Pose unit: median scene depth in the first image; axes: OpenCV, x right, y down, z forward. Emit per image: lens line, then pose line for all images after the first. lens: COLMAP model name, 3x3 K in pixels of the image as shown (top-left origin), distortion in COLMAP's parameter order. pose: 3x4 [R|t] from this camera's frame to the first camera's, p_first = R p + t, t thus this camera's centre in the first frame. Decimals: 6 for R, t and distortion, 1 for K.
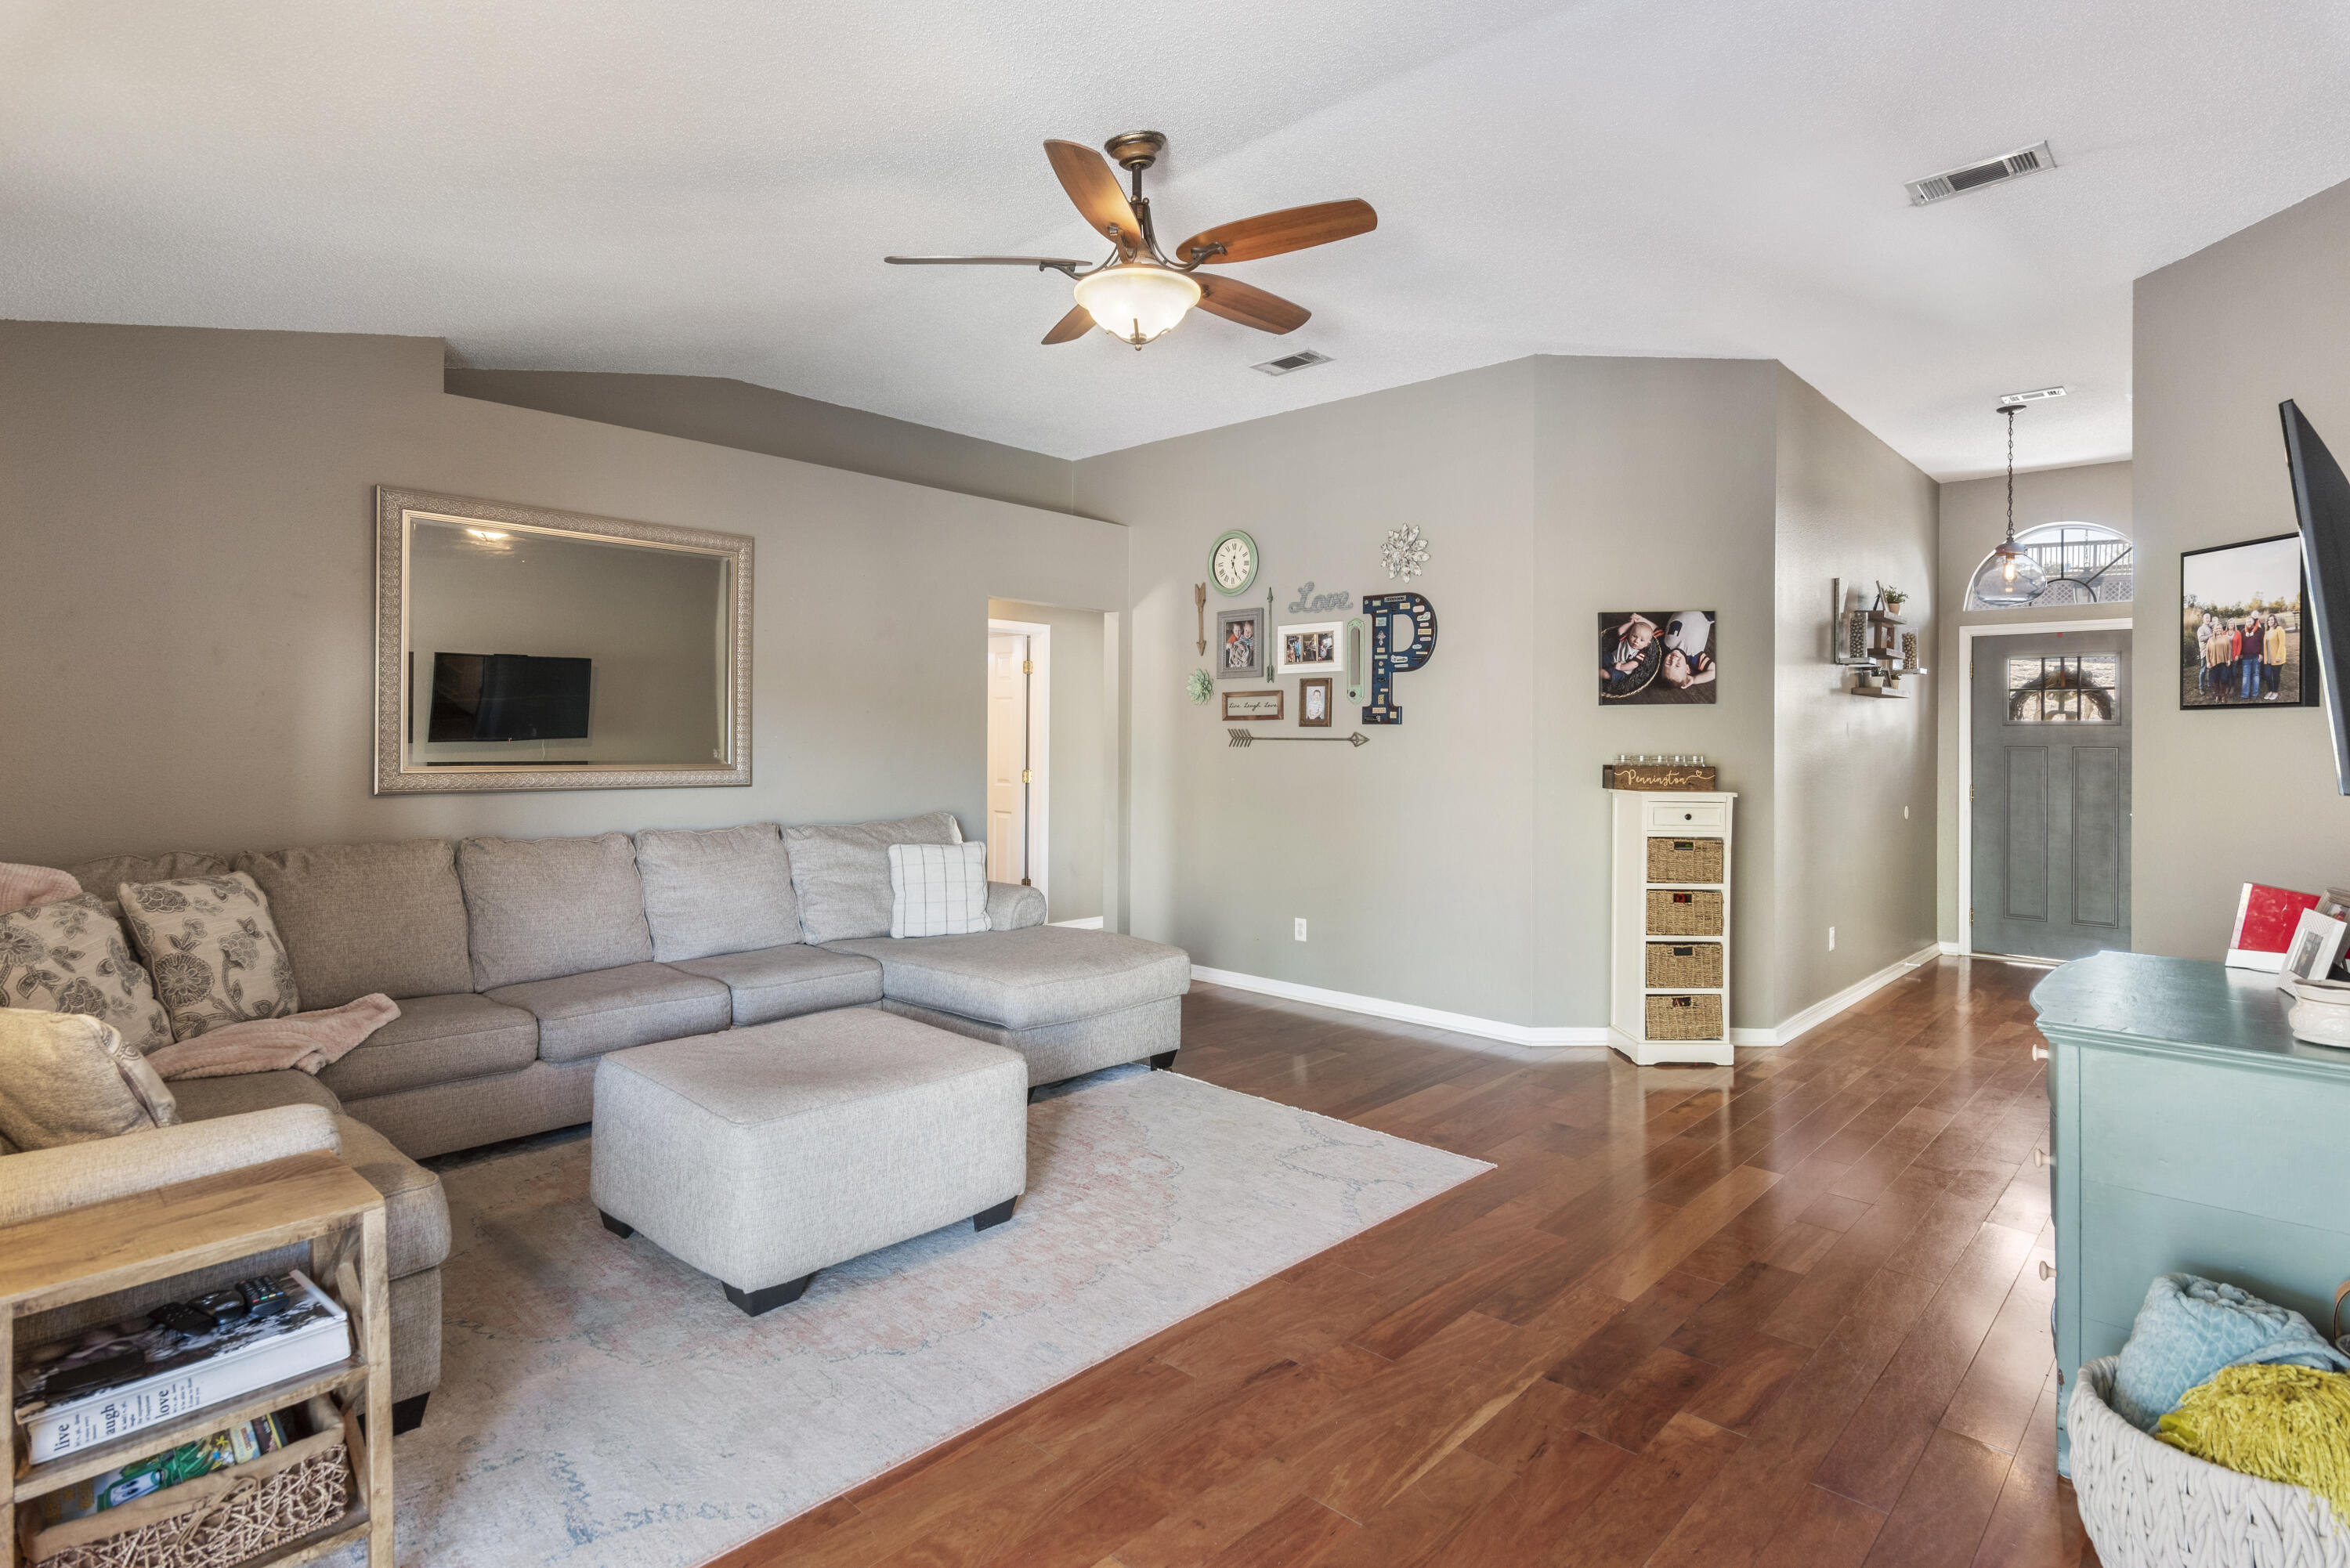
lens RADIAL K [[1190.3, 0, 1185.2], [0, 1190.3, 736.4], [0, 0, 1]] dist [0.002869, -0.000152]
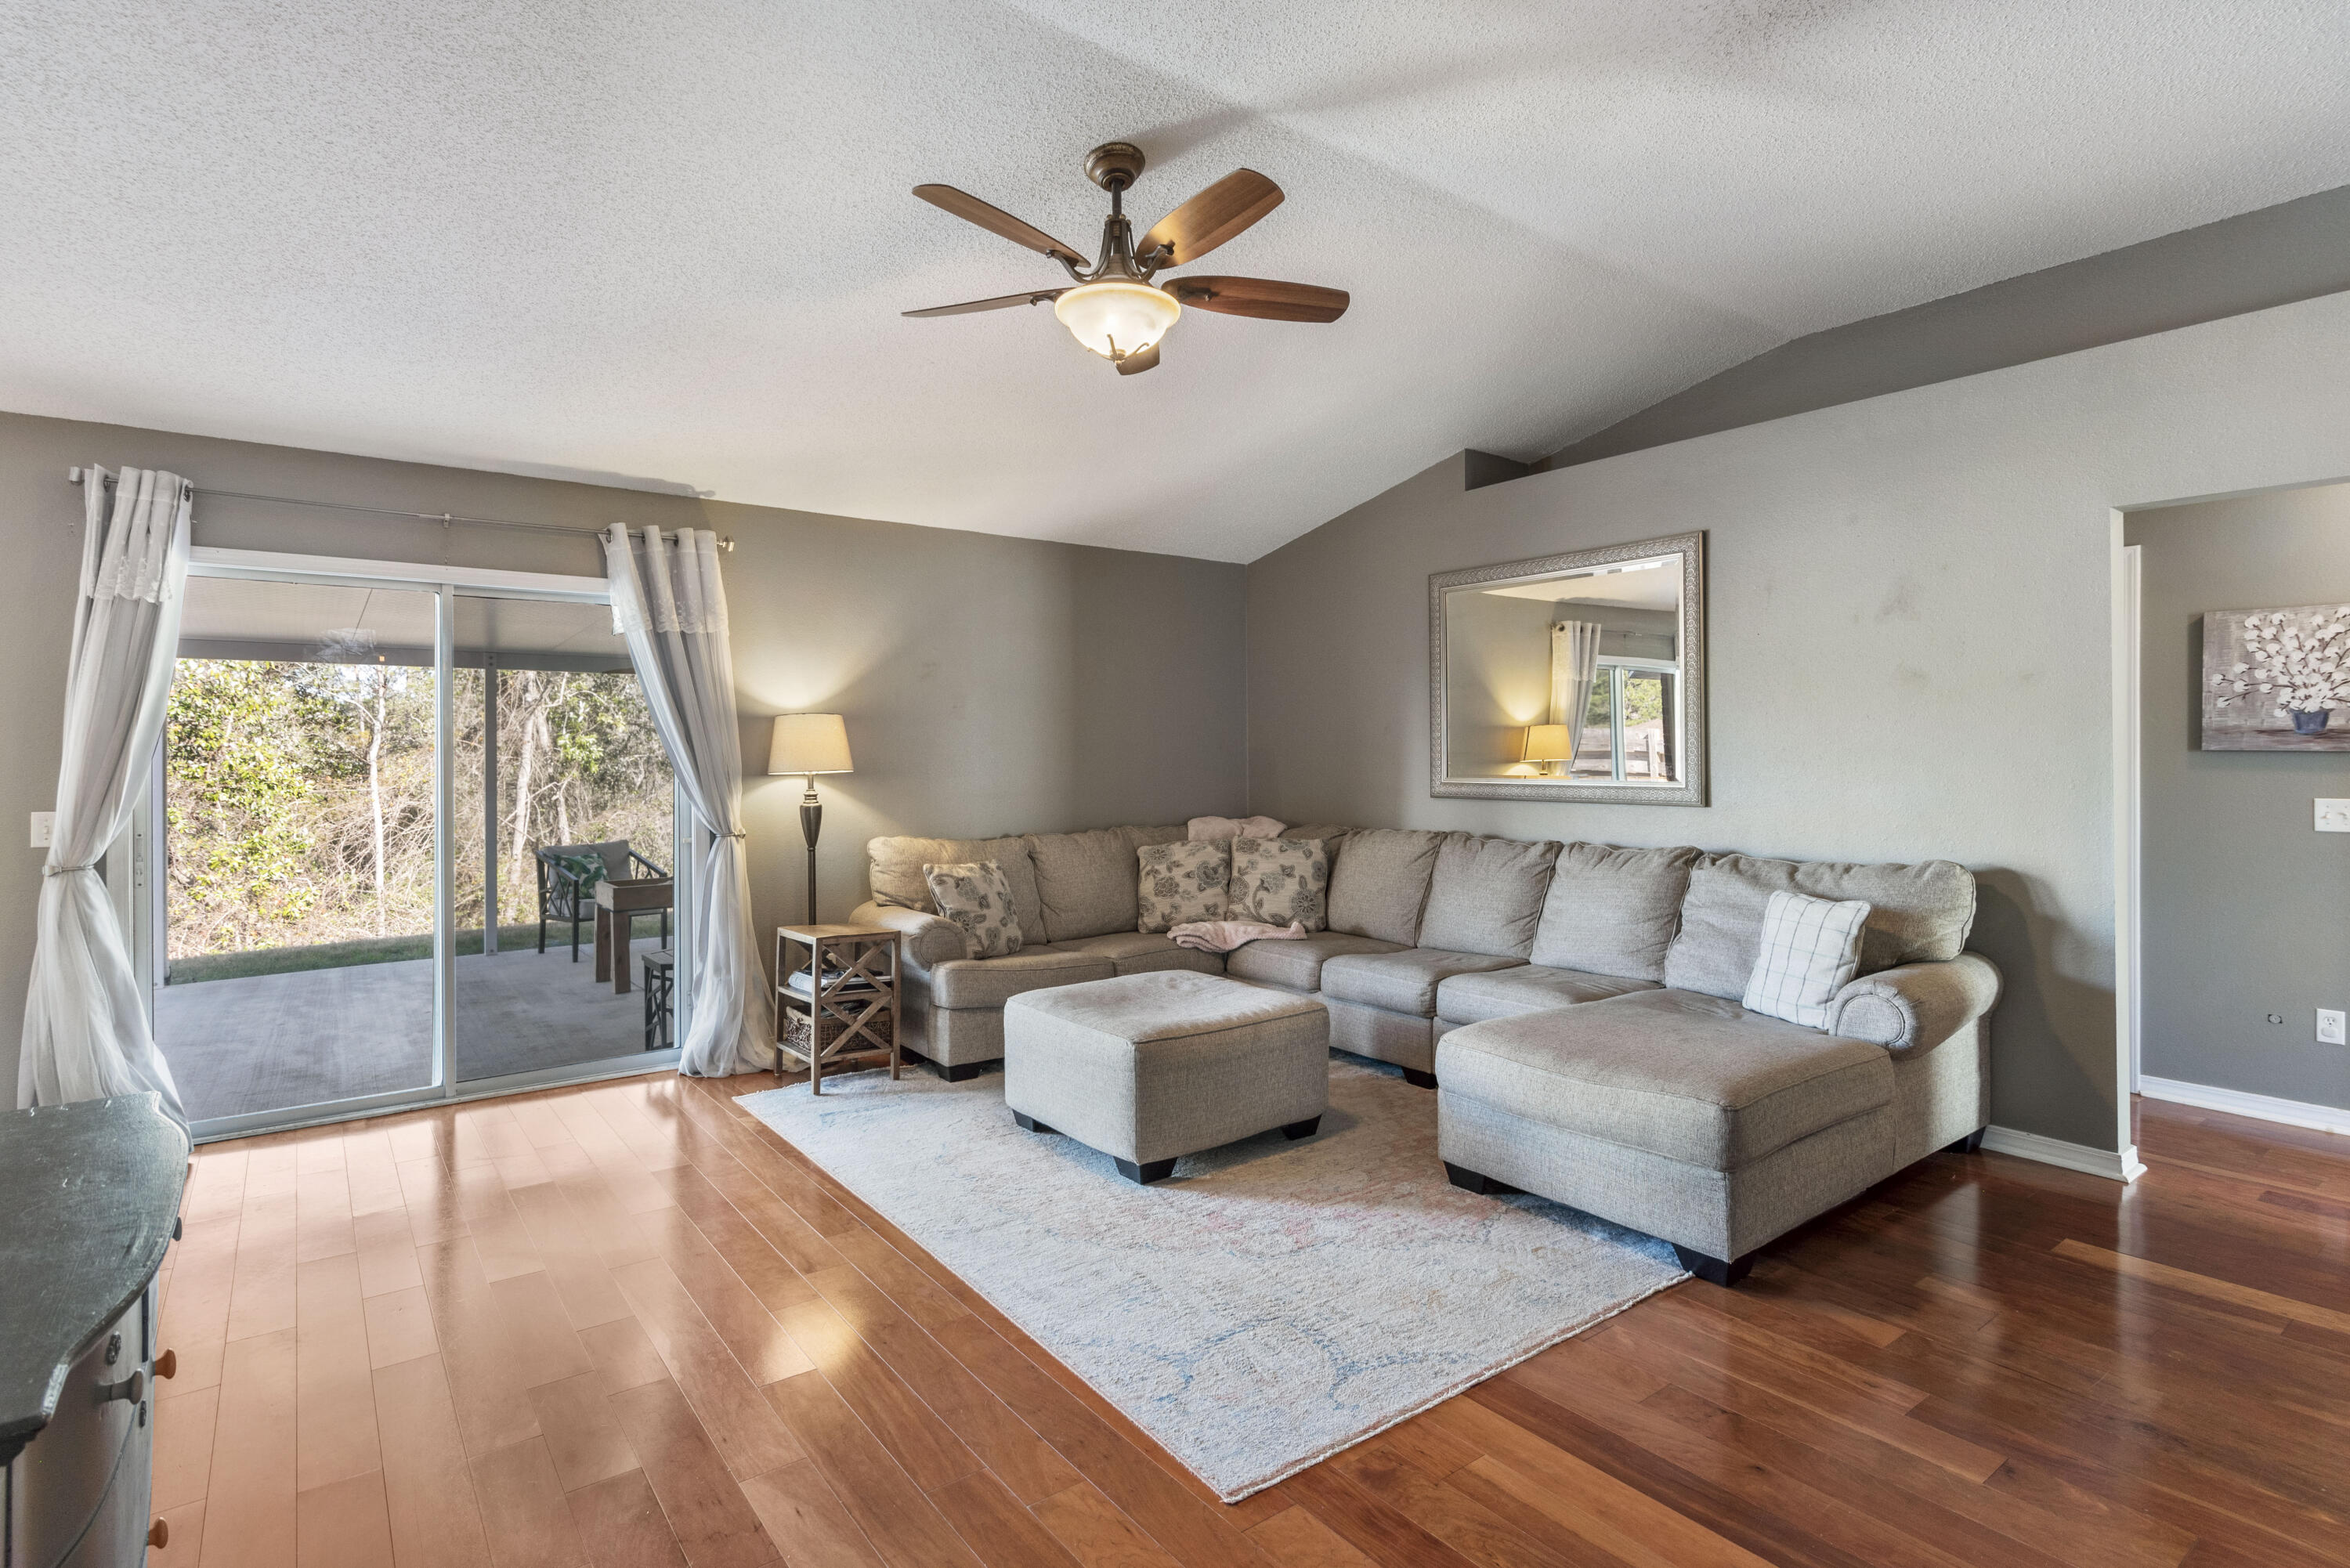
lens RADIAL K [[1173.0, 0, 1183.2], [0, 1173.0, 771.6], [0, 0, 1]] dist [0.002156, -0.000567]
pose [[-0.171611, 0.007211, -0.985138, 0.885077], [0.007082, 0.999956, 0.006086, 0.011102], [0.985139, -0.005932, -0.171655, 1.173263]]
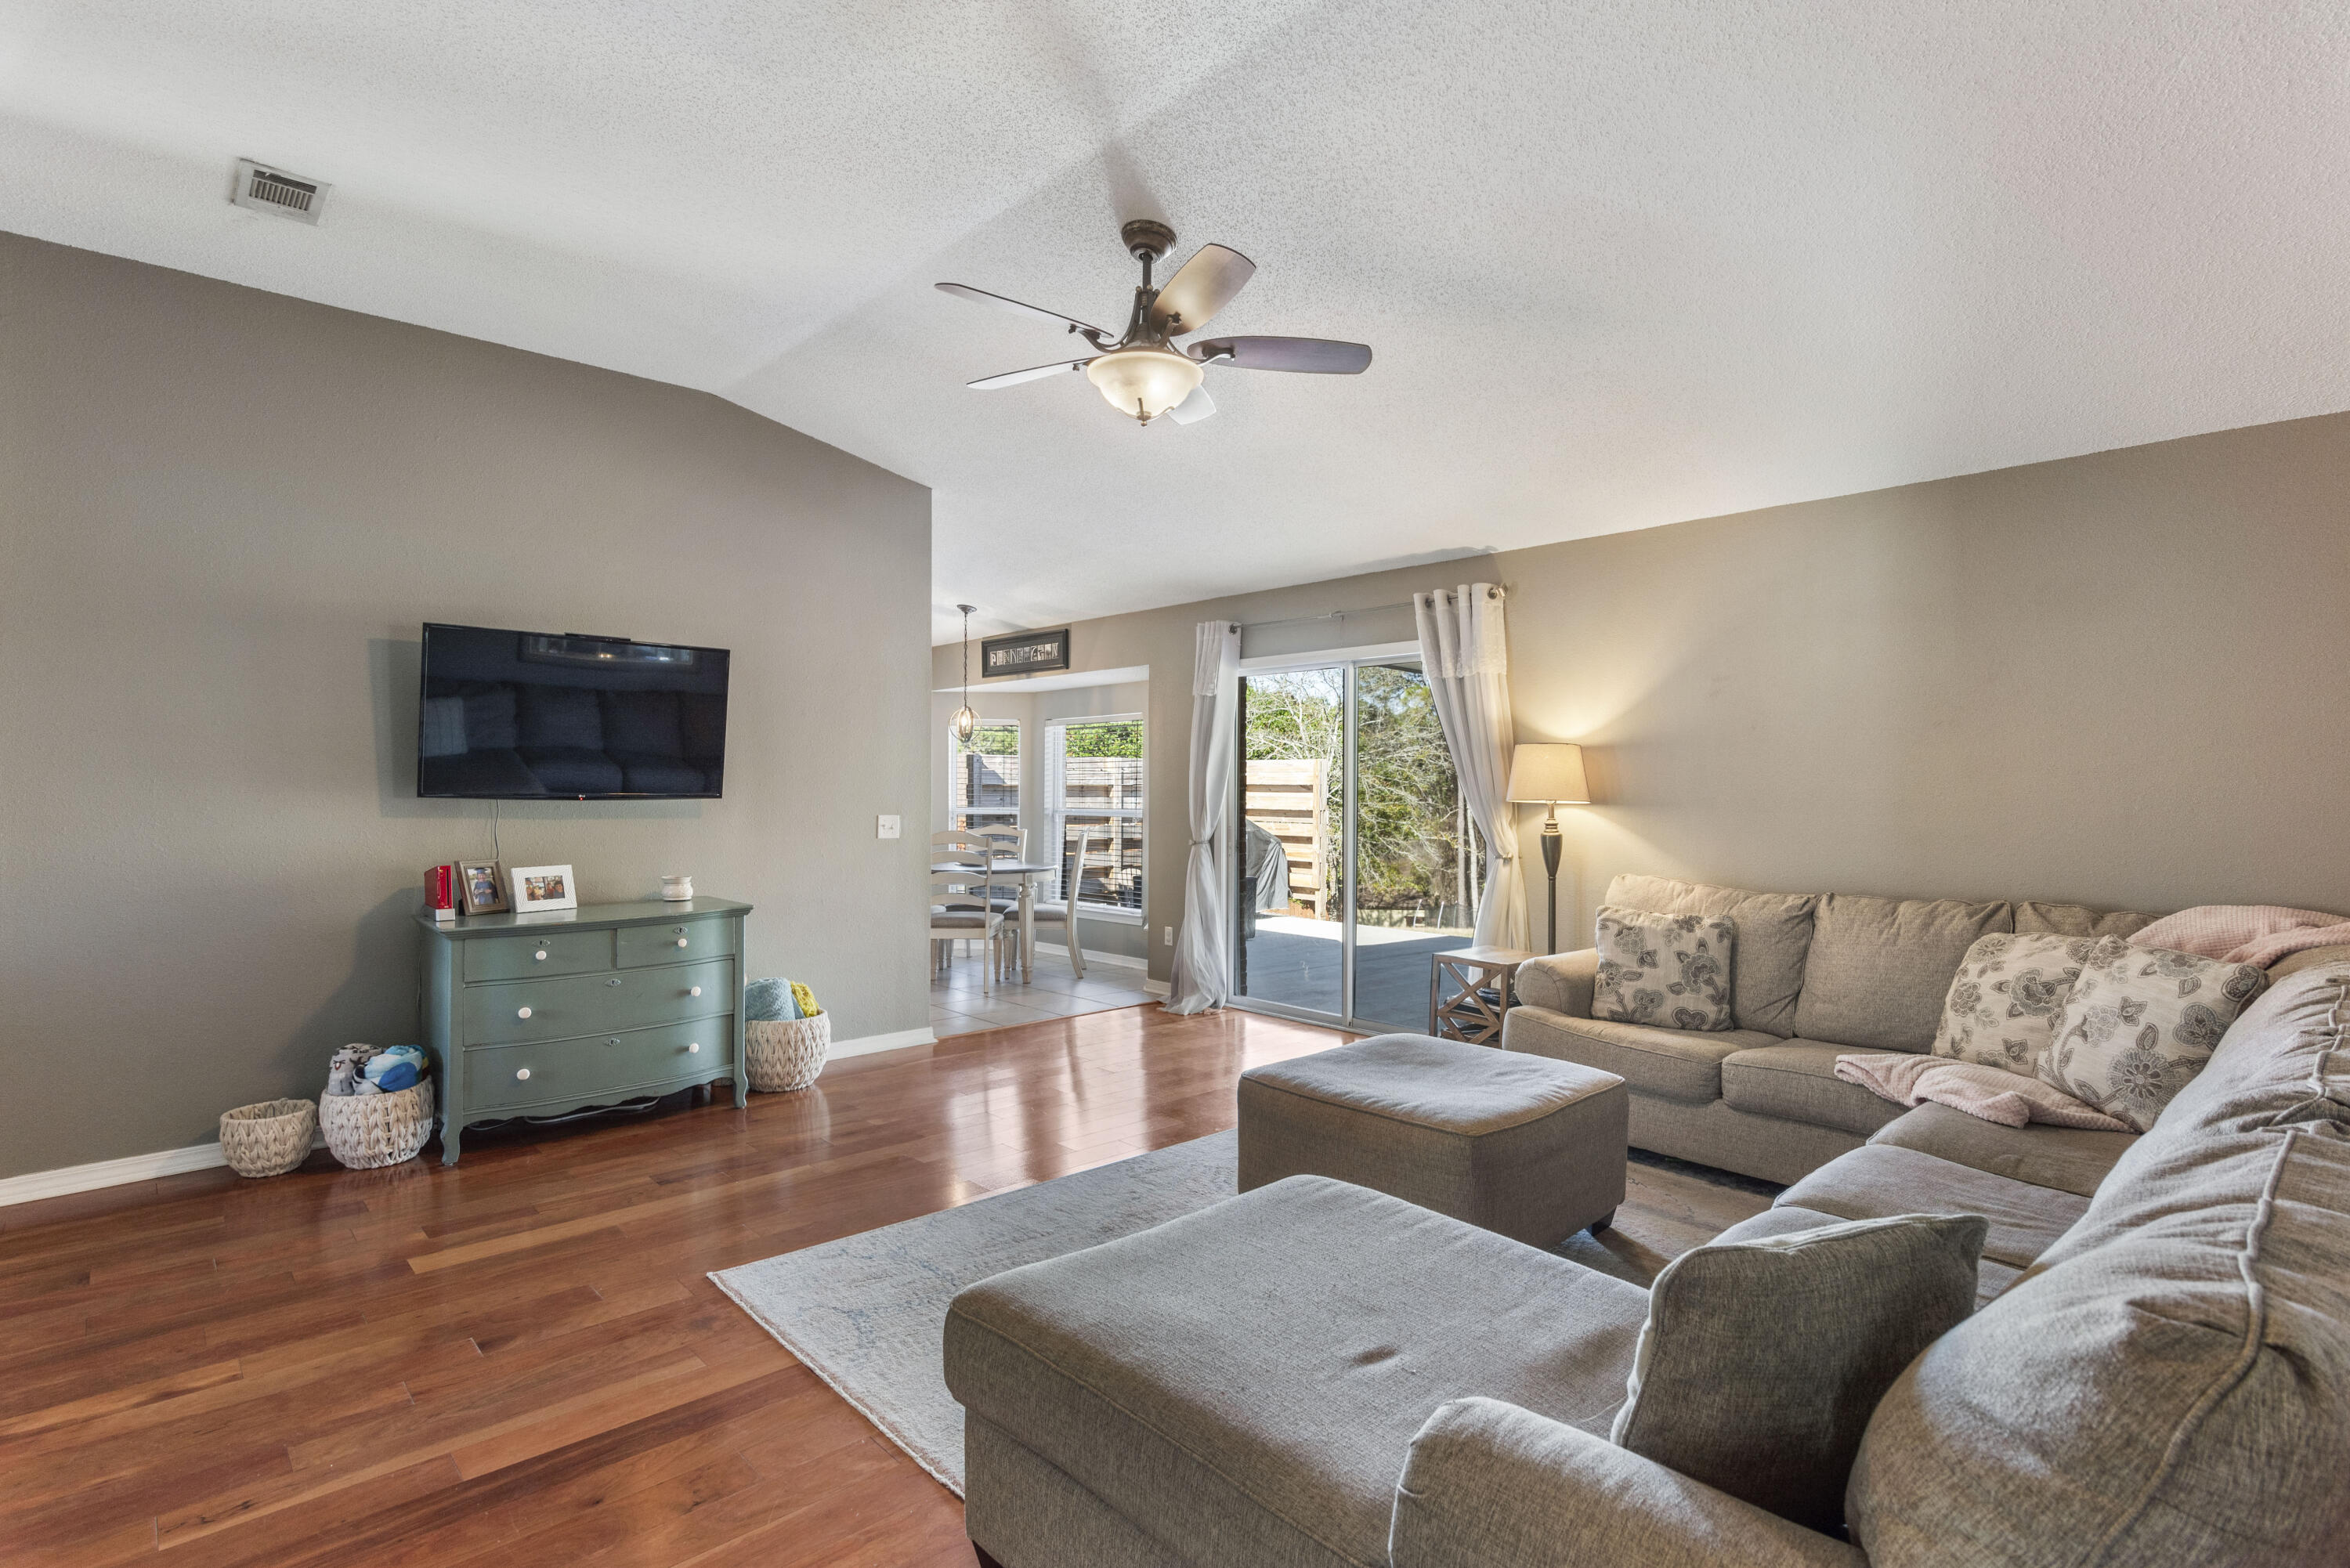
lens RADIAL K [[1128.7, 0, 1179.0], [0, 1128.7, 824.2], [0, 0, 1]] dist [-0.014335, -0.000420]
pose [[-0.996419, -0.016339, 0.082957, -0.154259], [-0.013708, 0.999388, 0.032192, 0.006599], [-0.083432, 0.030939, -0.996033, 1.931870]]
